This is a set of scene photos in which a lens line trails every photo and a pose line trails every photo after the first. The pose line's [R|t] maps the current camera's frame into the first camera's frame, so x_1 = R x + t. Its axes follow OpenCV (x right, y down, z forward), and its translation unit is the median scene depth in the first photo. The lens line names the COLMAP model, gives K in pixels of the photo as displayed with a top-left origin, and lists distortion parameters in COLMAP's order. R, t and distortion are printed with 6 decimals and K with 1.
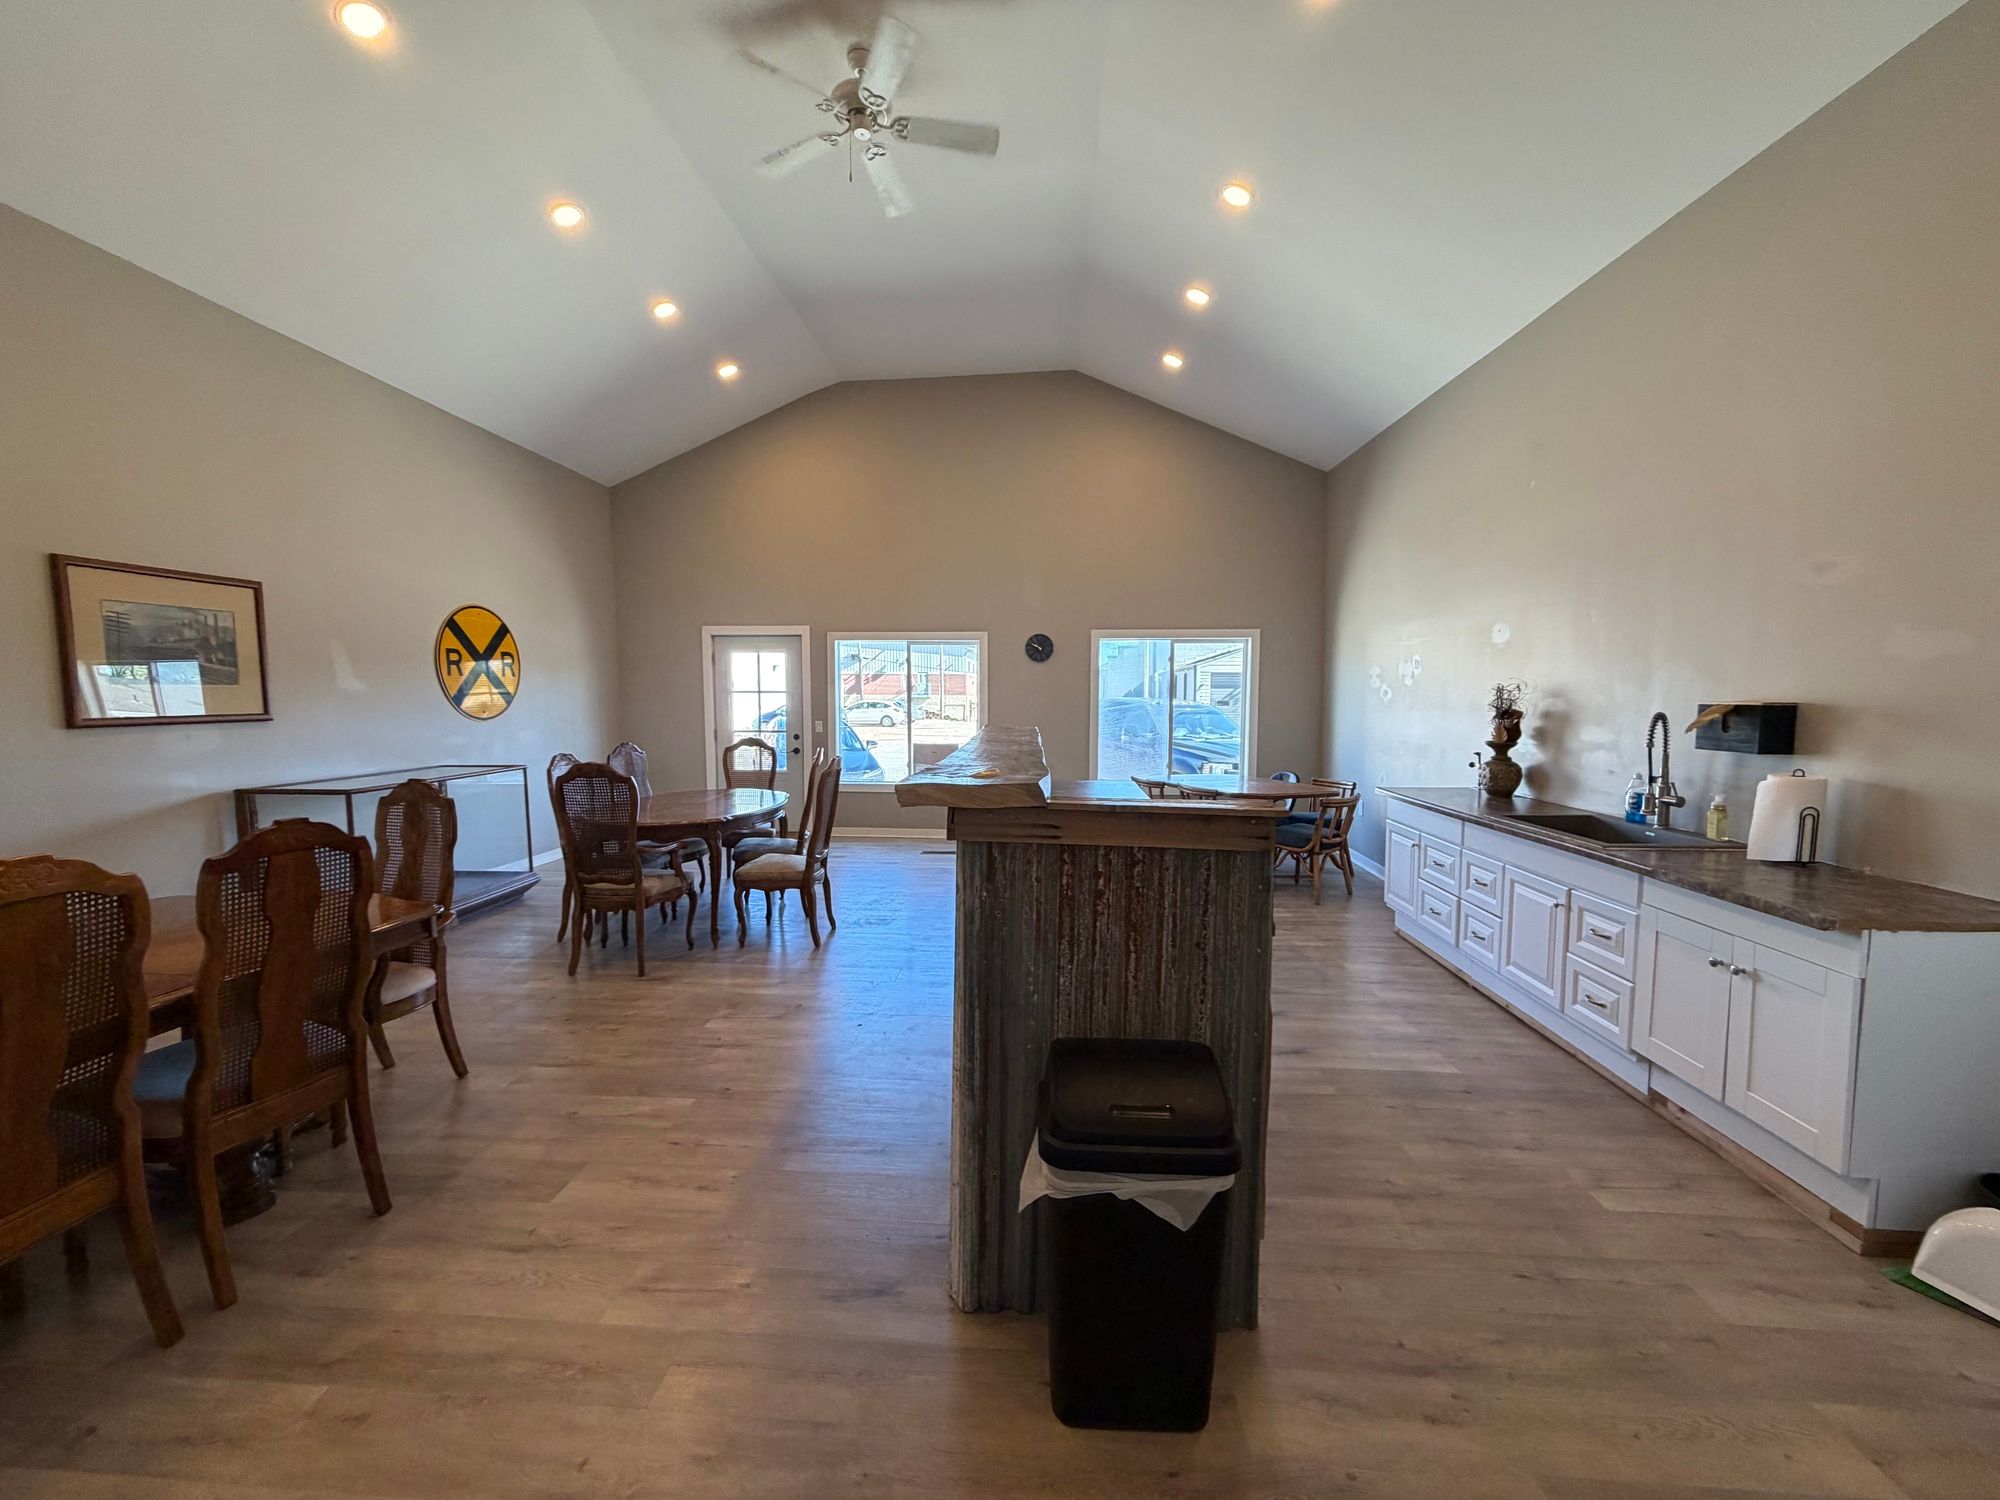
lens RADIAL K [[795.1, 0, 994.5], [0, 795.1, 751.7], [0, 0, 1]] dist [-0.000419, 0.000155]
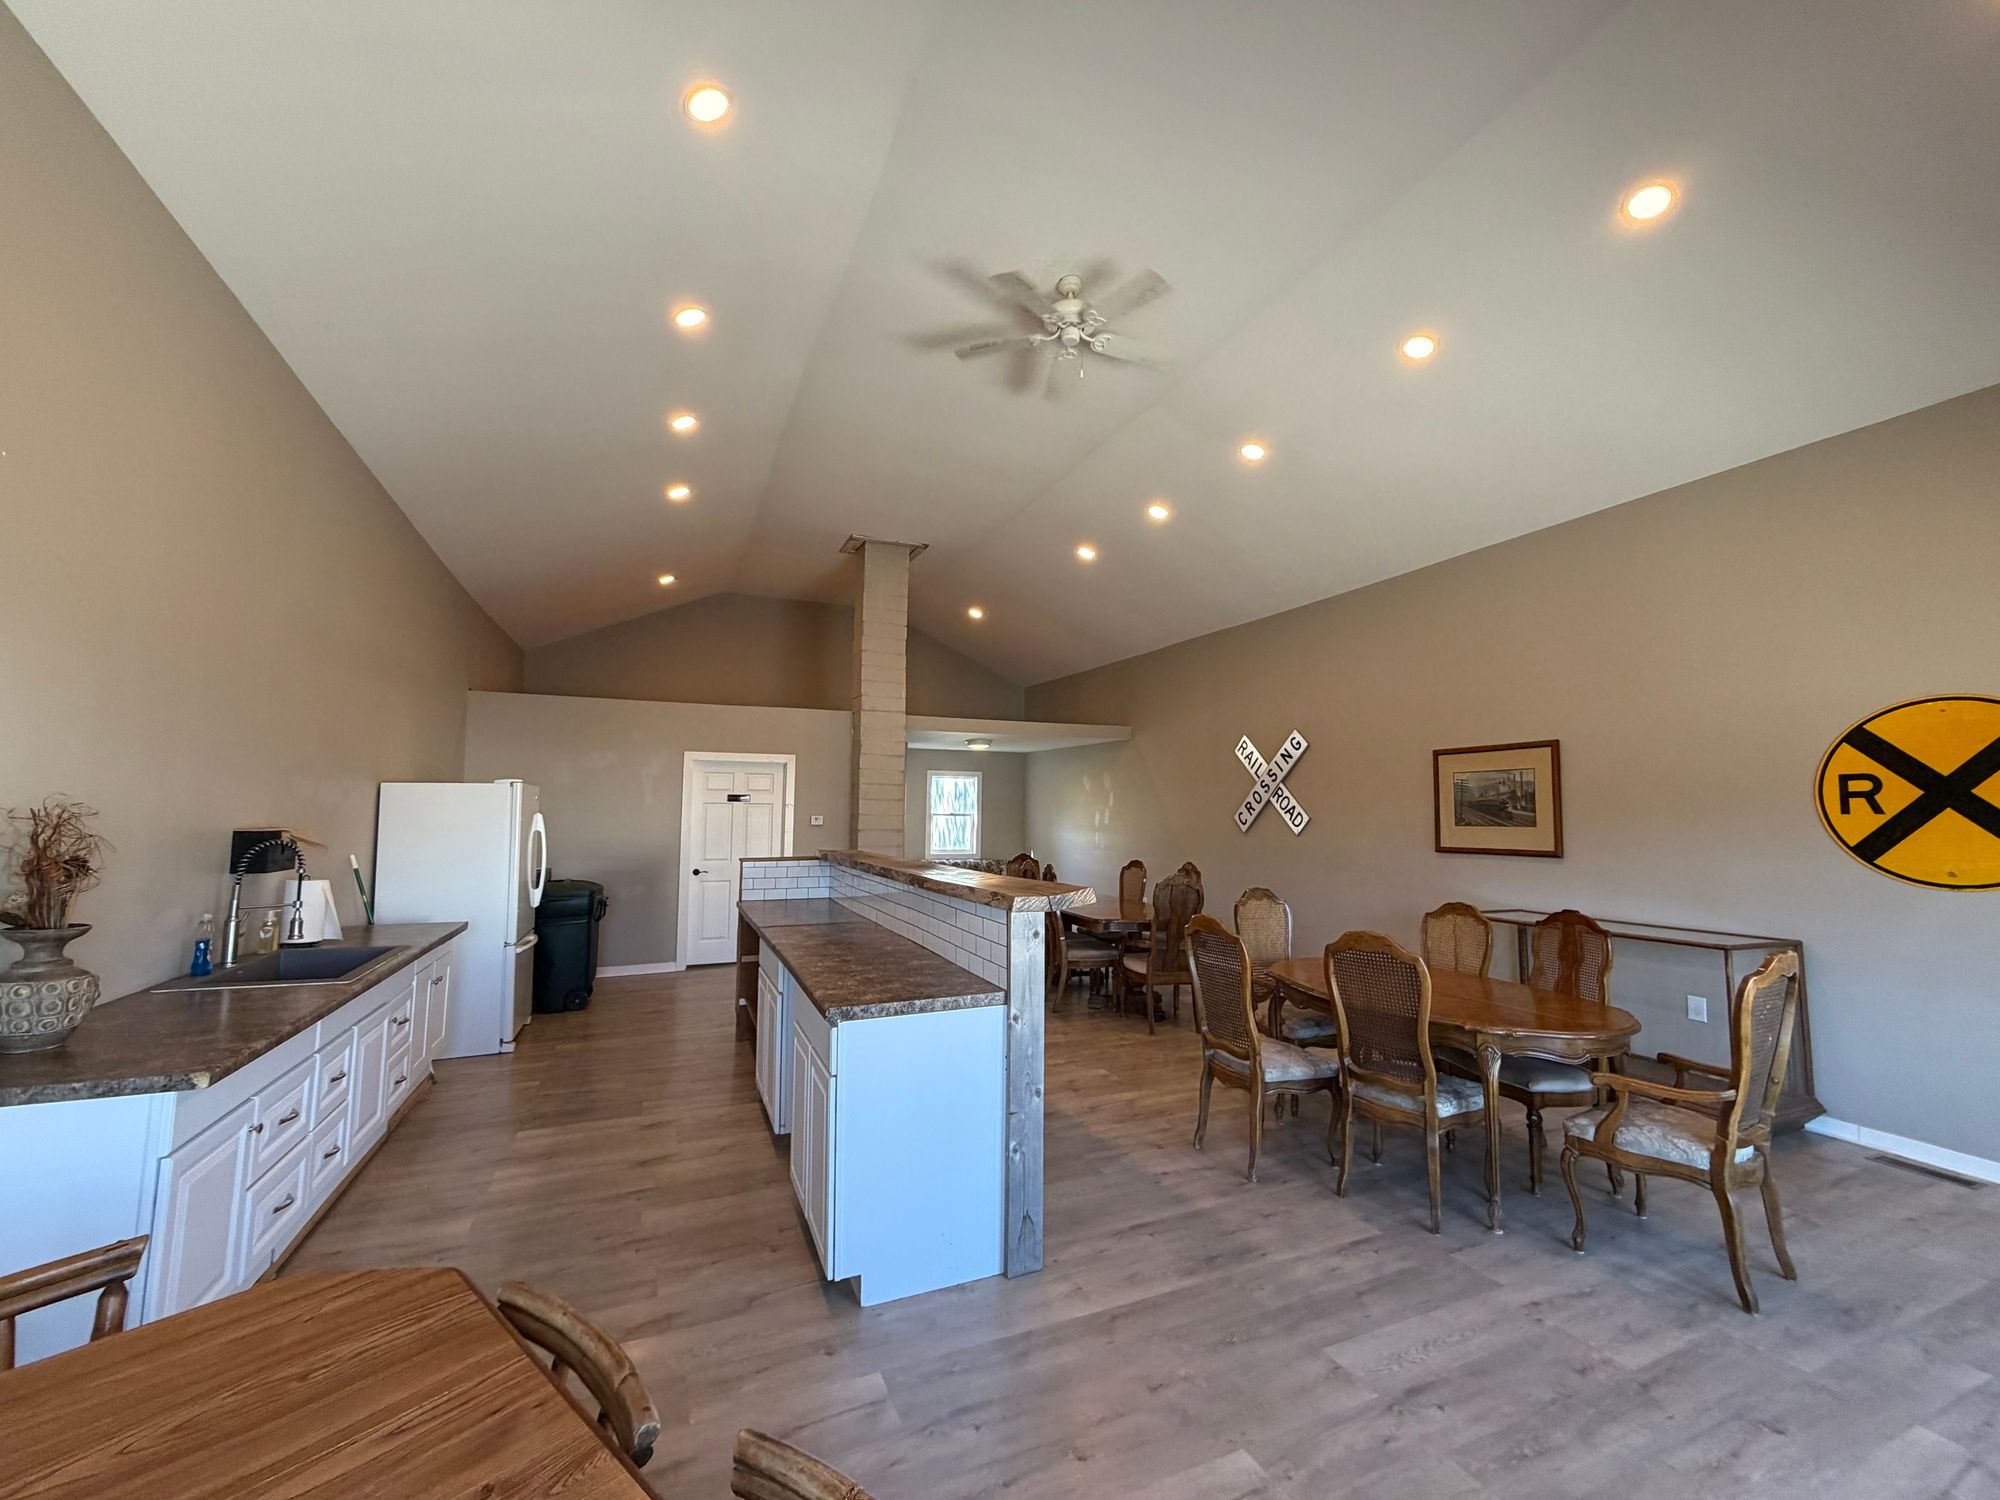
lens RADIAL K [[795.1, 0, 994.5], [0, 795.1, 751.7], [0, 0, 1]] dist [-0.000419, 0.000155]
pose [[-0.890741, -0.049110, -0.451850, 0.380391], [-0.046001, 0.998782, -0.017871, -0.145292], [0.452177, 0.004868, -0.891915, 1.792795]]
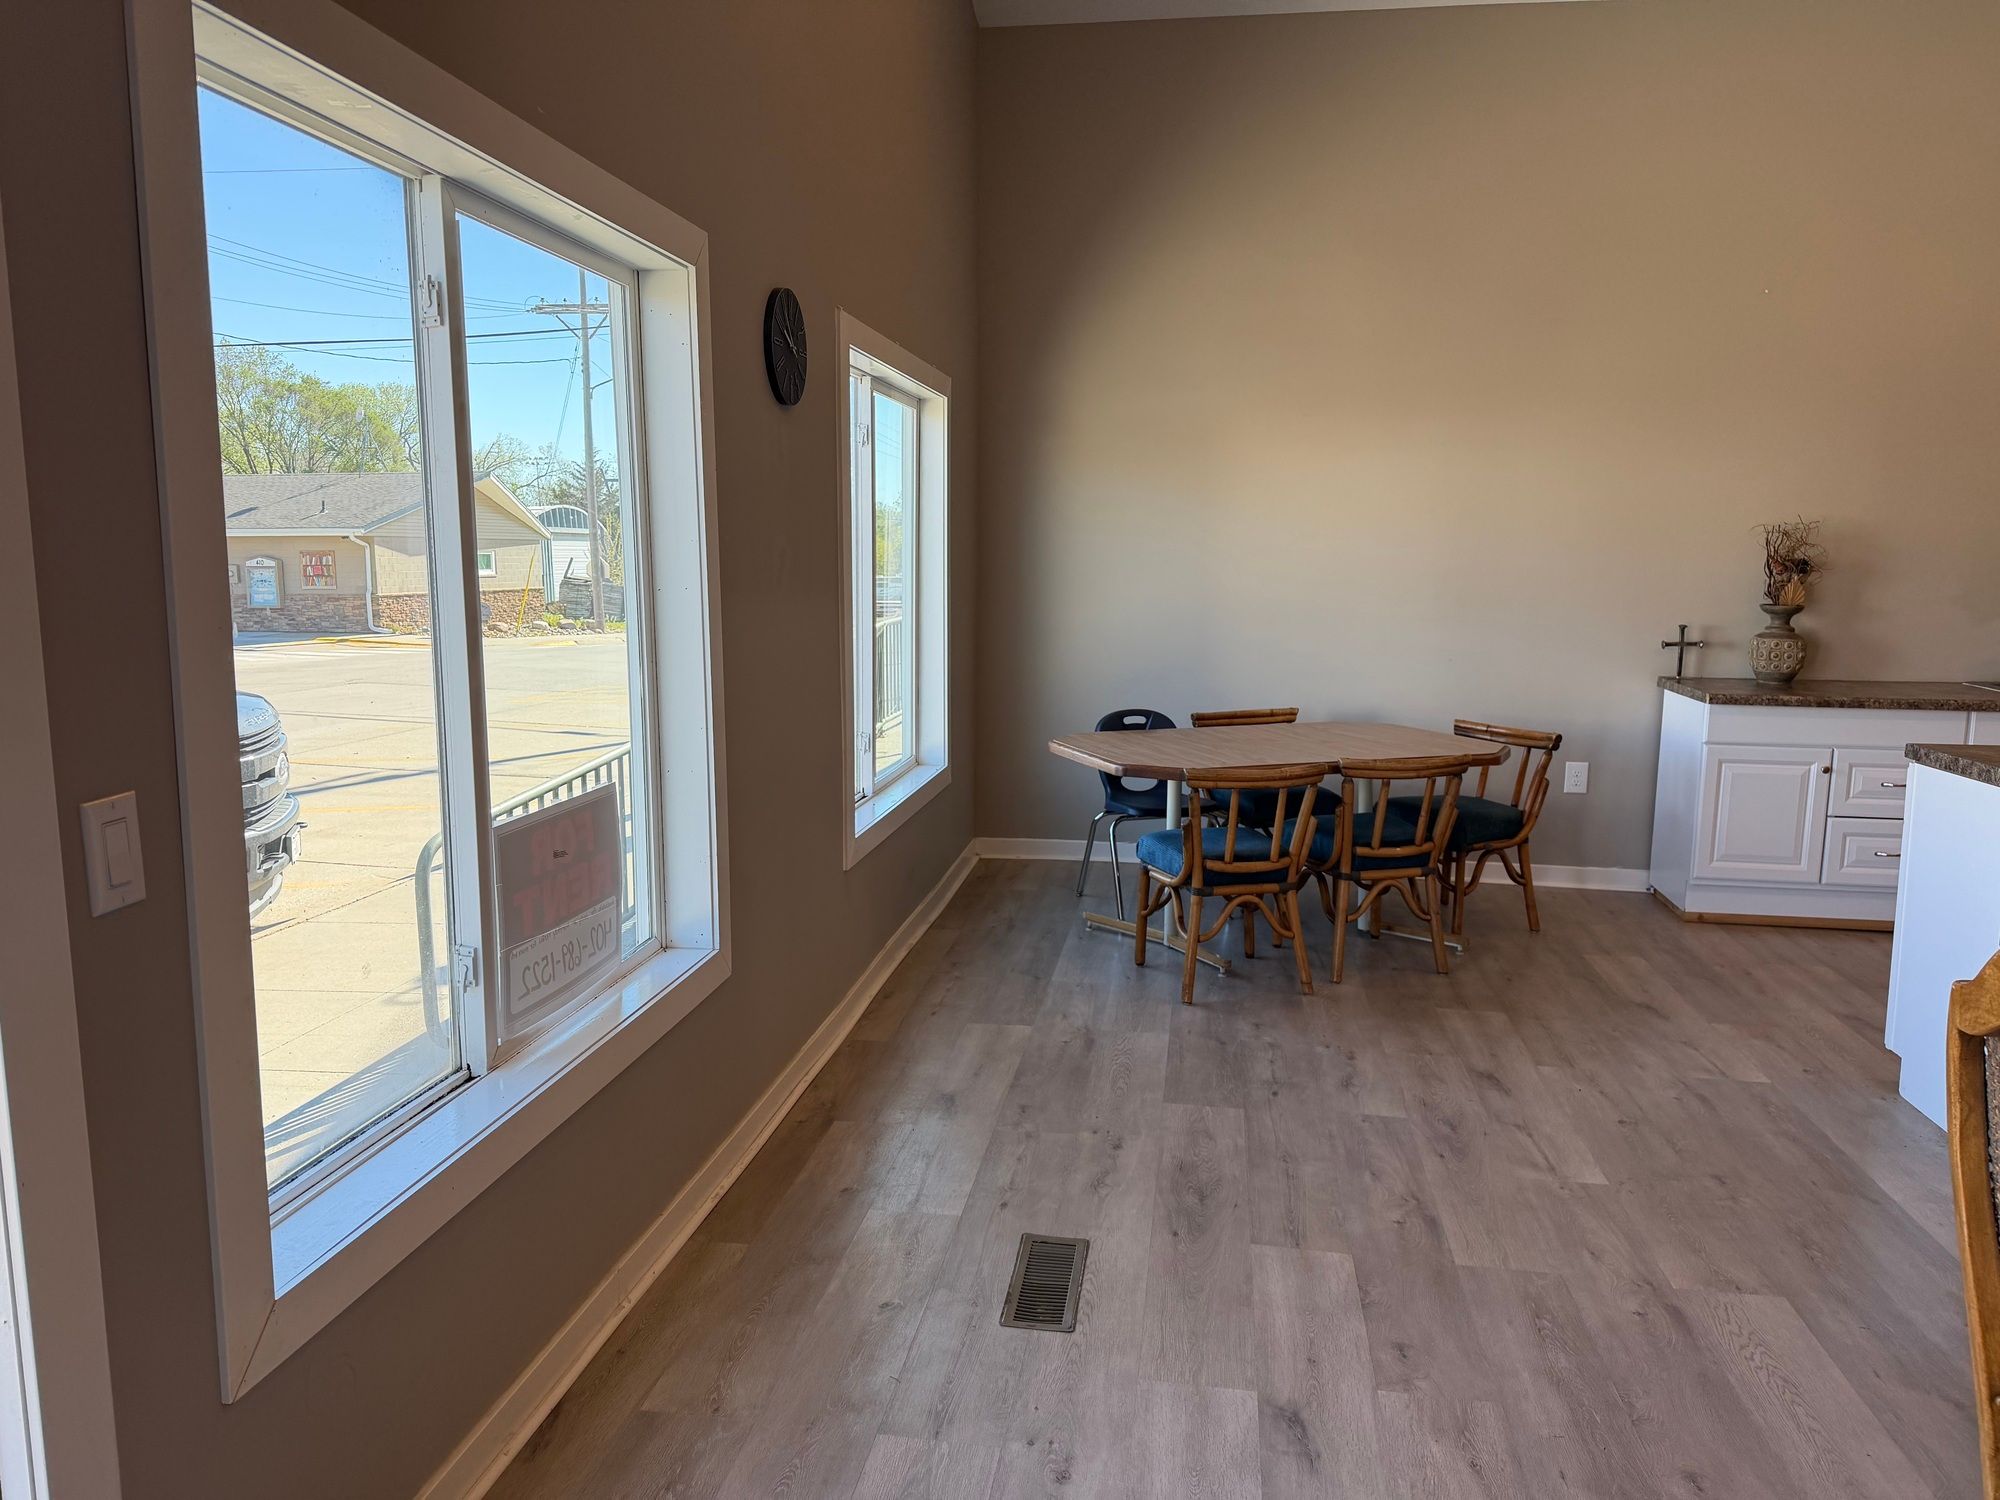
lens RADIAL K [[1391.3, 0, 1001.3], [0, 1391.3, 750.7], [0, 0, 1]] dist [0.079060, -0.095757]
pose [[0.089042, -0.145748, 0.985307, -0.733549], [0.069004, 0.987762, 0.139875, -0.117760], [-0.993635, 0.055536, 0.098010, 1.687223]]
